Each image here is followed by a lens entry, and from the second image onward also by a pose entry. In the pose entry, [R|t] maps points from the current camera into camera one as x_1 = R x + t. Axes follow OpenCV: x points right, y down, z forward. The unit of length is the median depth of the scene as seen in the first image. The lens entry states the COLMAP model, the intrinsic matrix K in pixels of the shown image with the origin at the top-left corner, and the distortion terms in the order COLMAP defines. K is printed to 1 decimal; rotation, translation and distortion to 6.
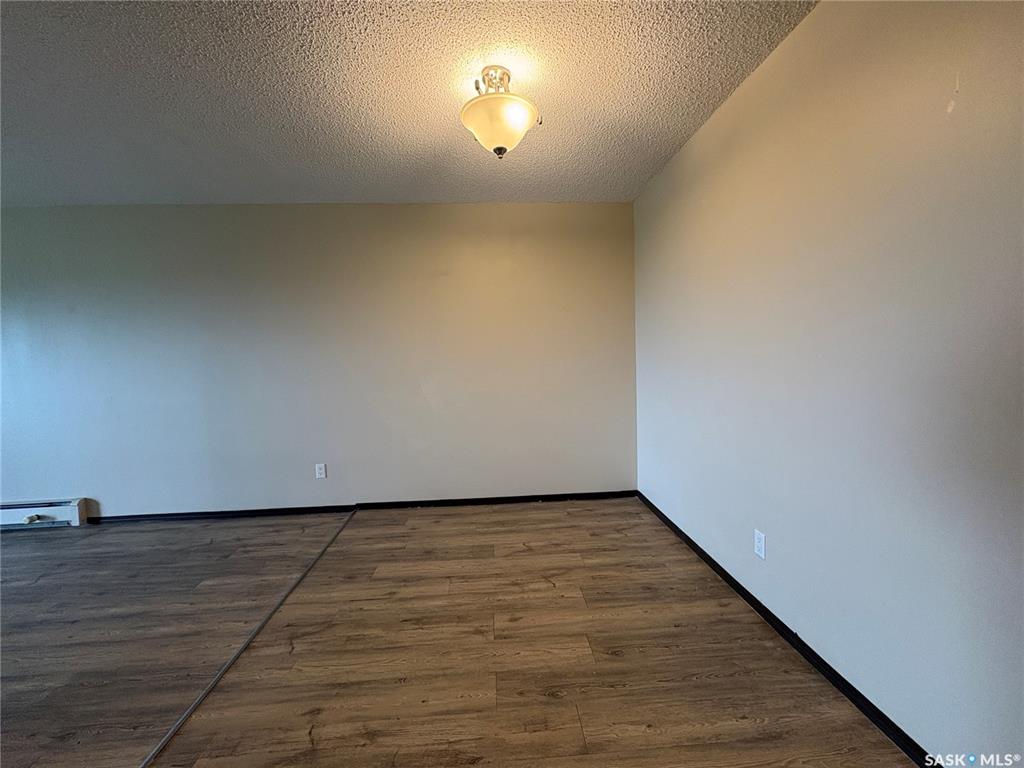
lens RADIAL K [[351.0, 0, 511.1], [0, 351.0, 383.9], [0, 0, 1]] dist [-0.001049, -0.000063]
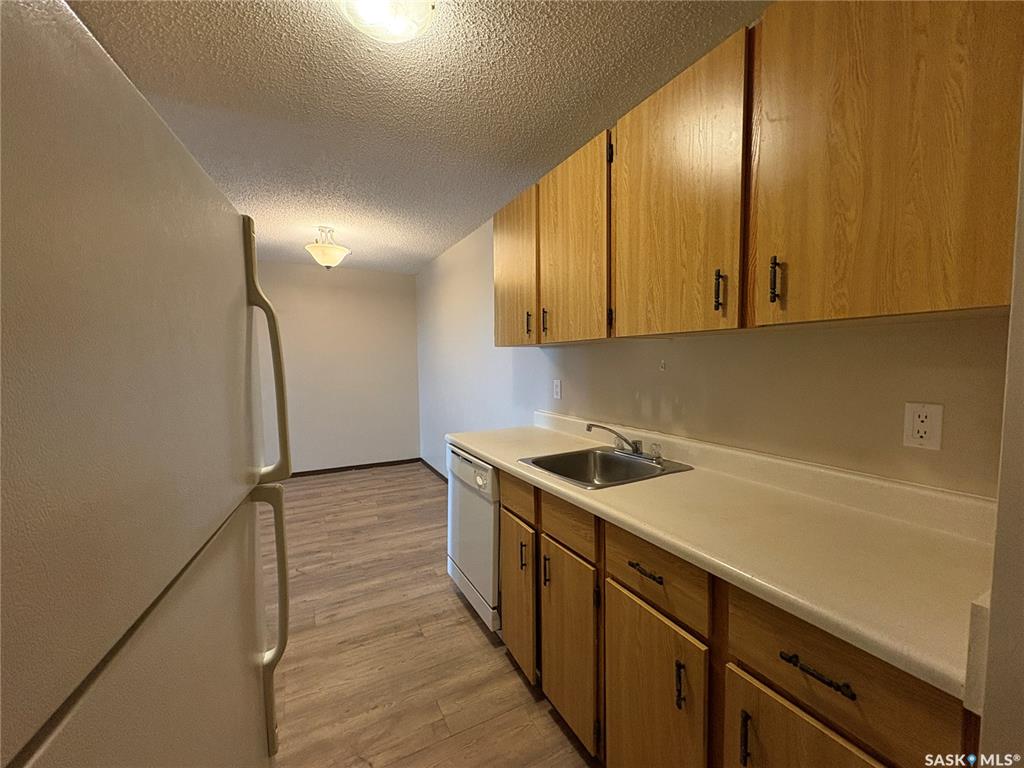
lens RADIAL K [[411.7, 0, 507.0], [0, 411.7, 384.3], [0, 0, 1]] dist [0.000572, -0.000003]
pose [[0.911550, -0.002457, 0.411181, -0.050525], [0.009289, 0.999850, -0.014619, 0.016250], [-0.411084, 0.017145, 0.911436, -1.112132]]
